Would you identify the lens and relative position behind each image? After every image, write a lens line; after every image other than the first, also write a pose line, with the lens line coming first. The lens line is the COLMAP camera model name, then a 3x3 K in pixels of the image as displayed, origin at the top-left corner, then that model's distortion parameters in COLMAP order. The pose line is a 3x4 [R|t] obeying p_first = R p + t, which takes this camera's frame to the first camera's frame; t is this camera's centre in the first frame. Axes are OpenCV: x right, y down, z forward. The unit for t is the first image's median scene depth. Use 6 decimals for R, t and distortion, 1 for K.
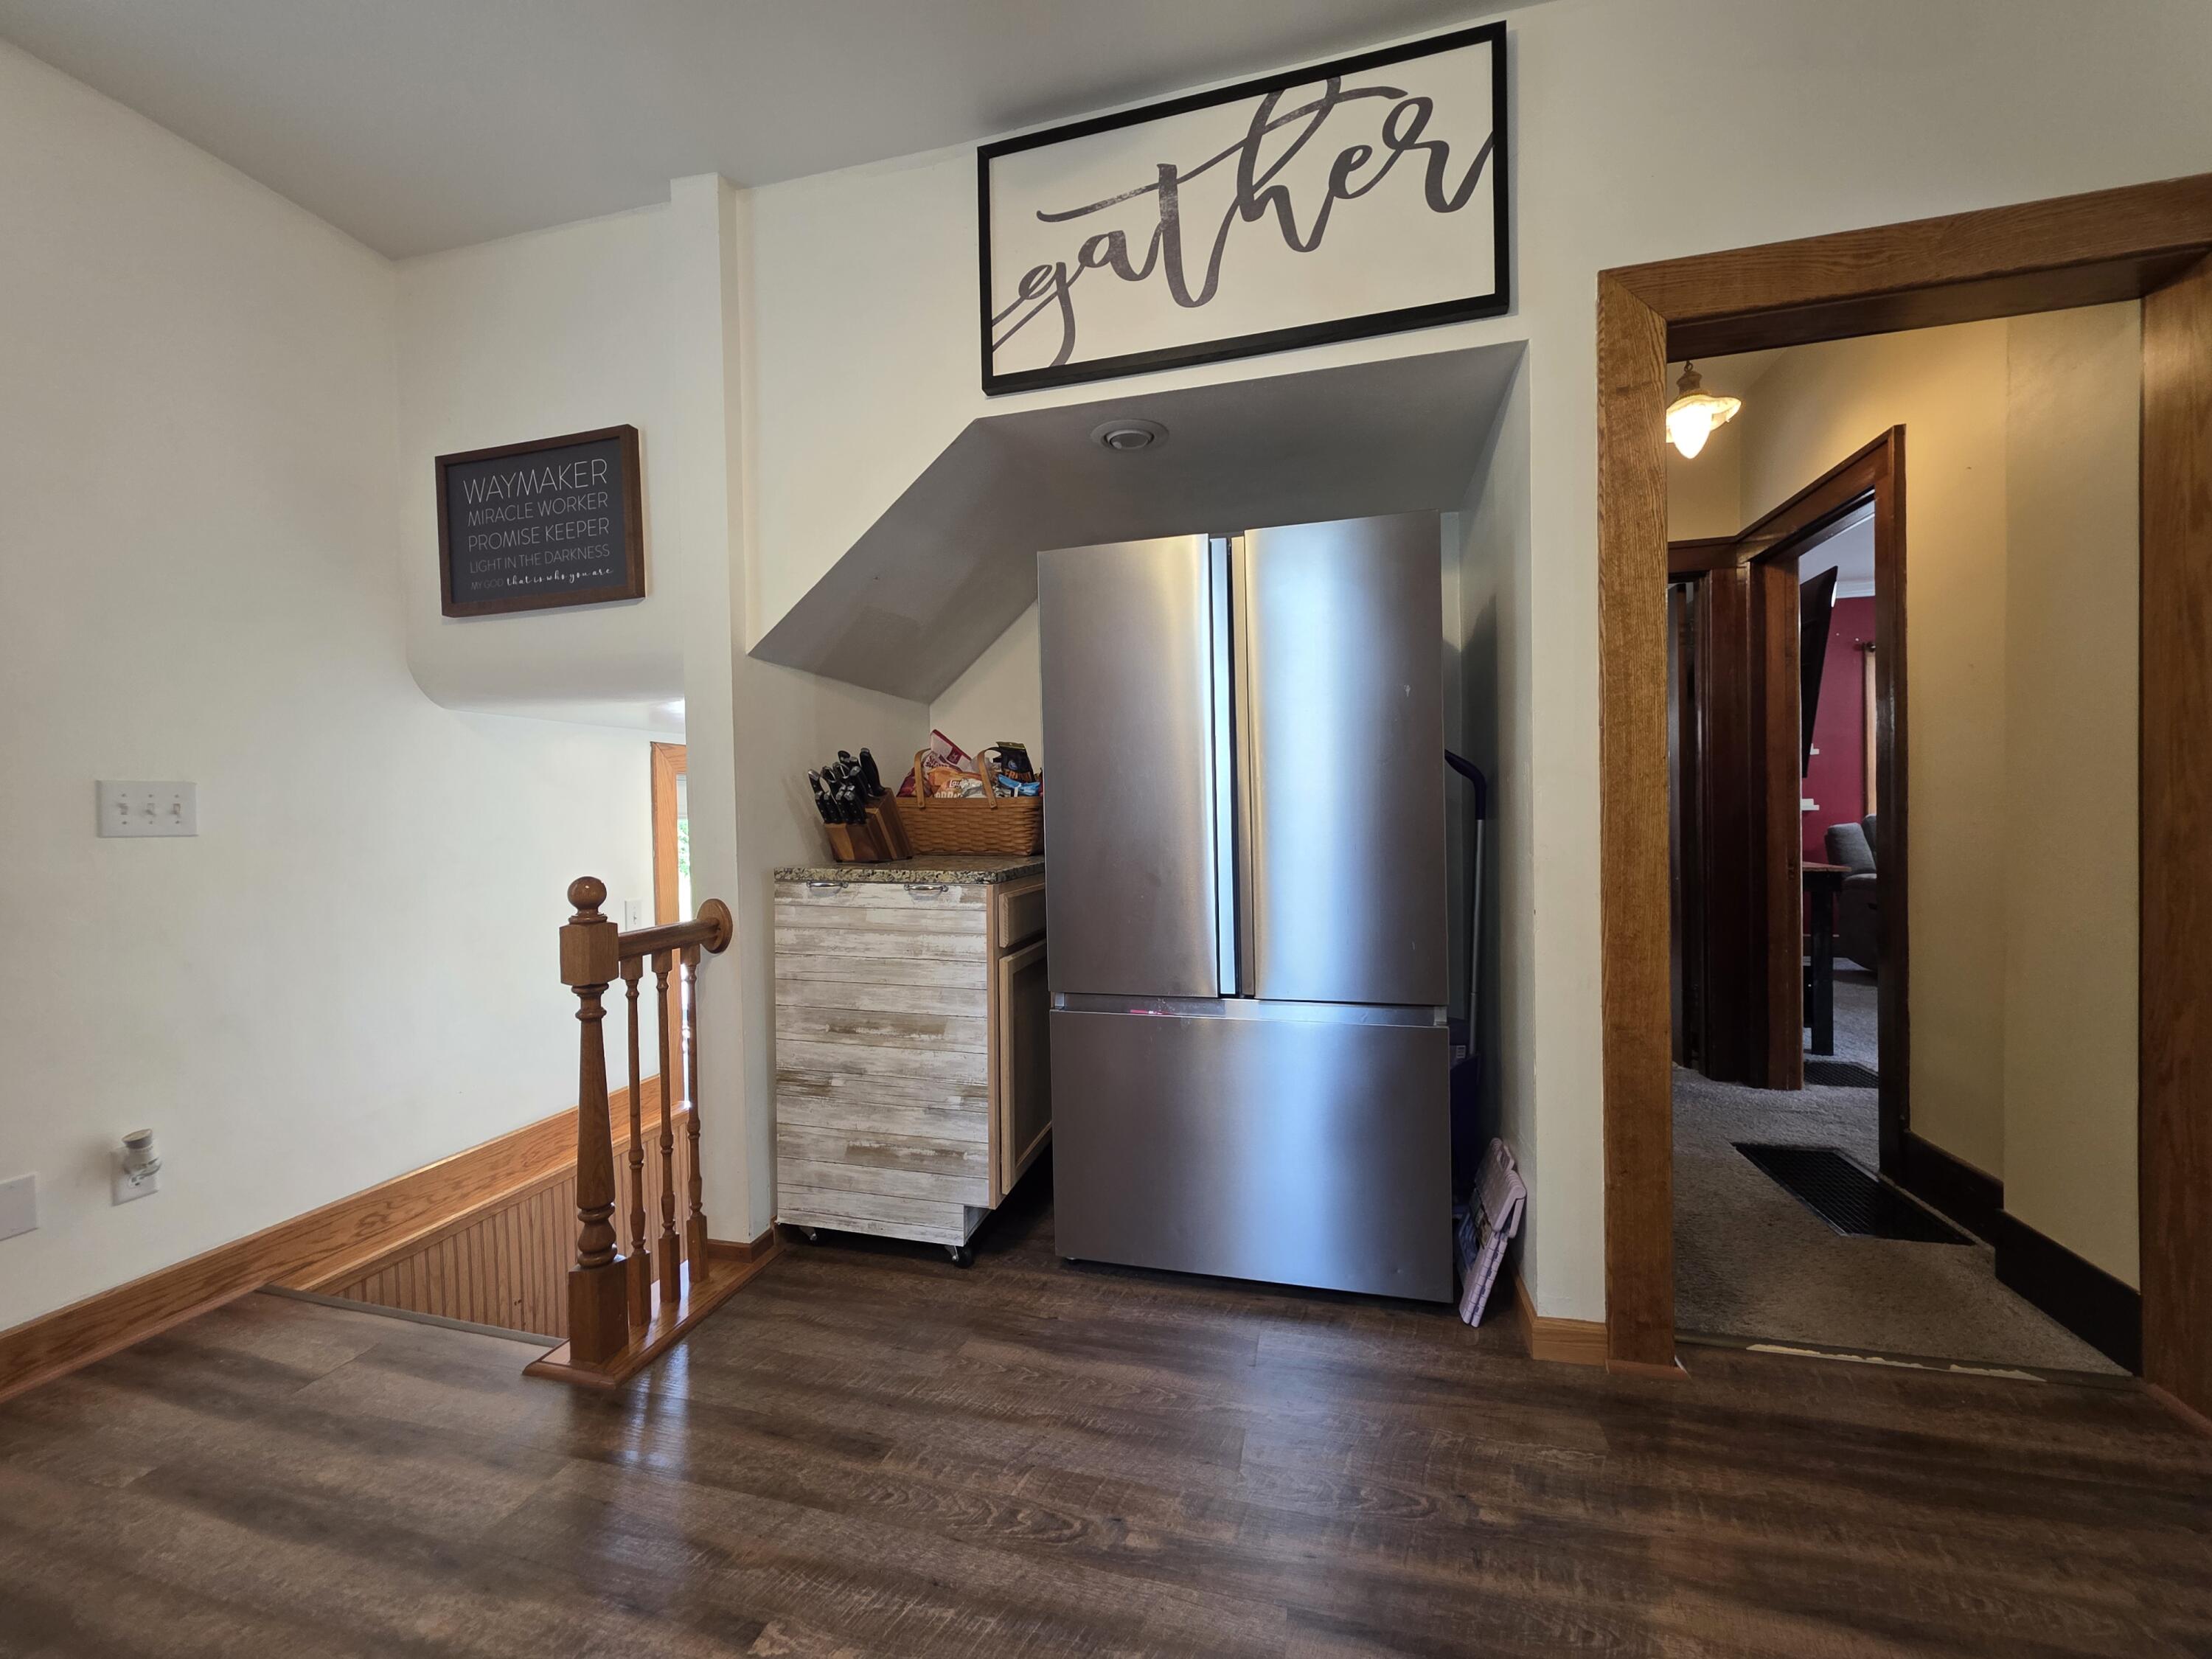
lens RADIAL K [[882.9, 0, 1098.0], [0, 882.9, 828.2], [0, 0, 1]] dist [0.003804, -0.000946]
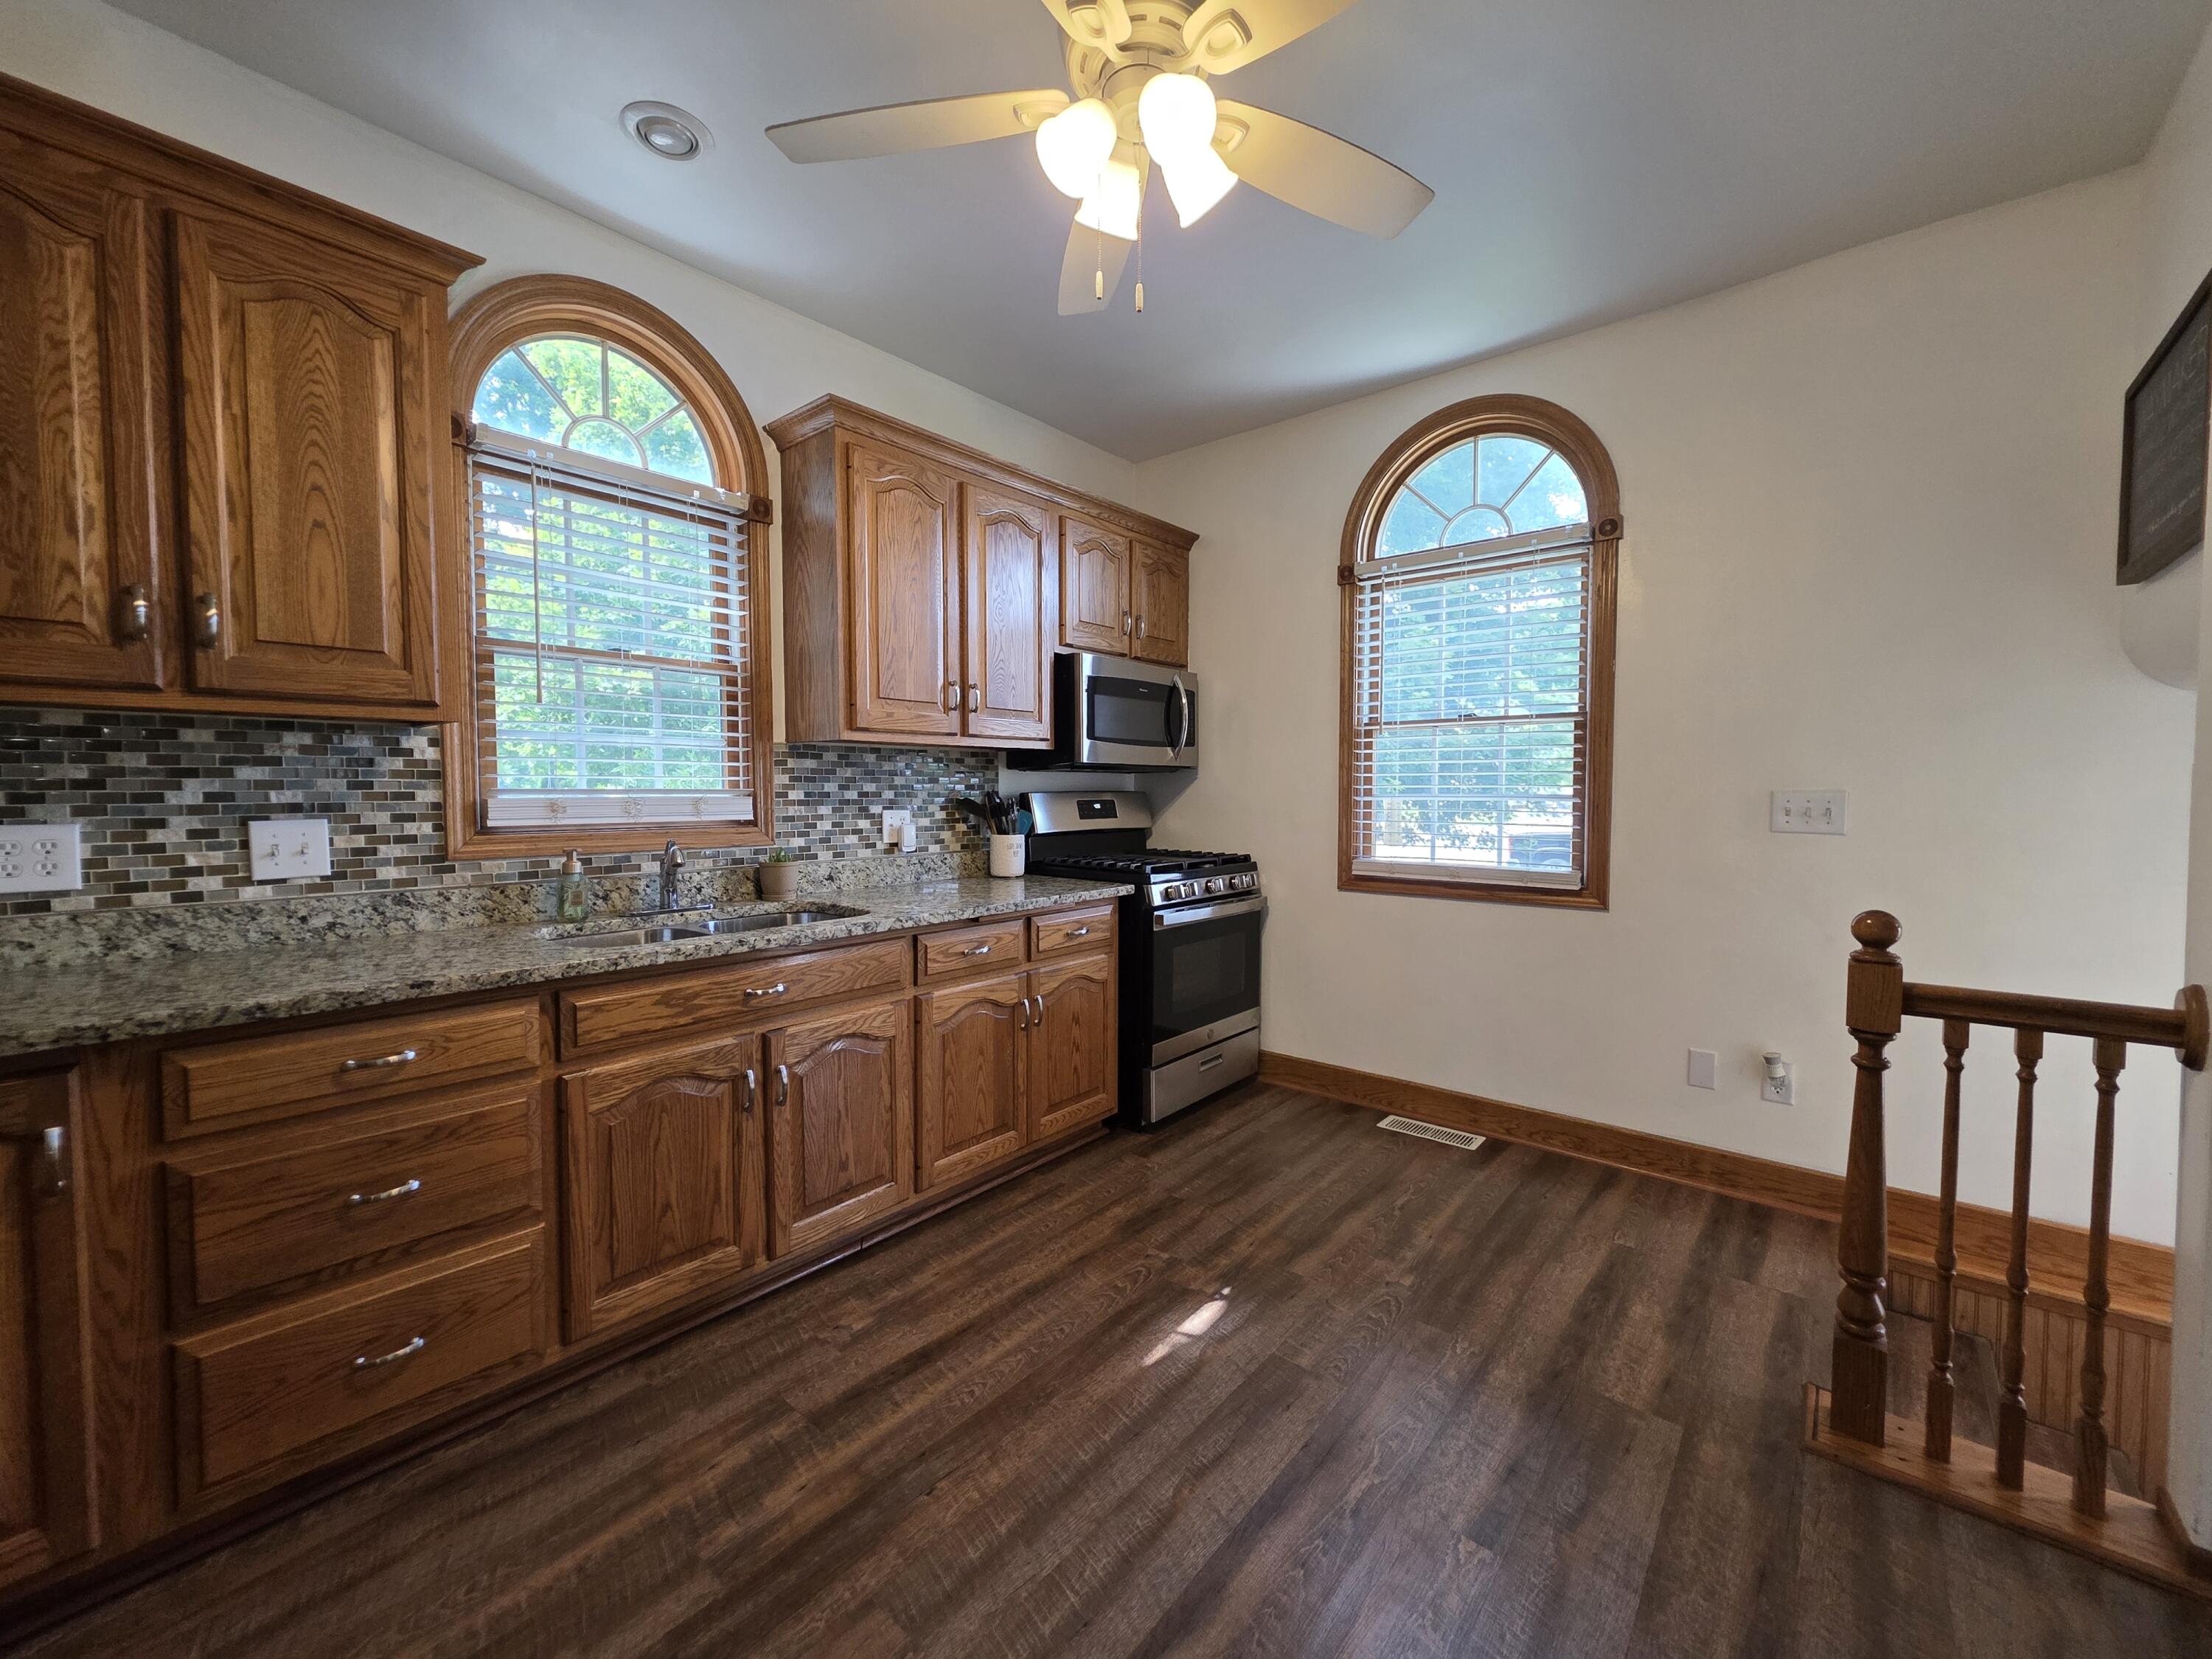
lens RADIAL K [[882.9, 0, 1101.7], [0, 882.9, 826.0], [0, 0, 1]] dist [0.003804, -0.000946]
pose [[-0.428883, 0.056807, -0.901572, 0.548075], [-0.007220, 0.997773, 0.066303, -0.083301], [0.903331, 0.034946, -0.427518, 0.649912]]
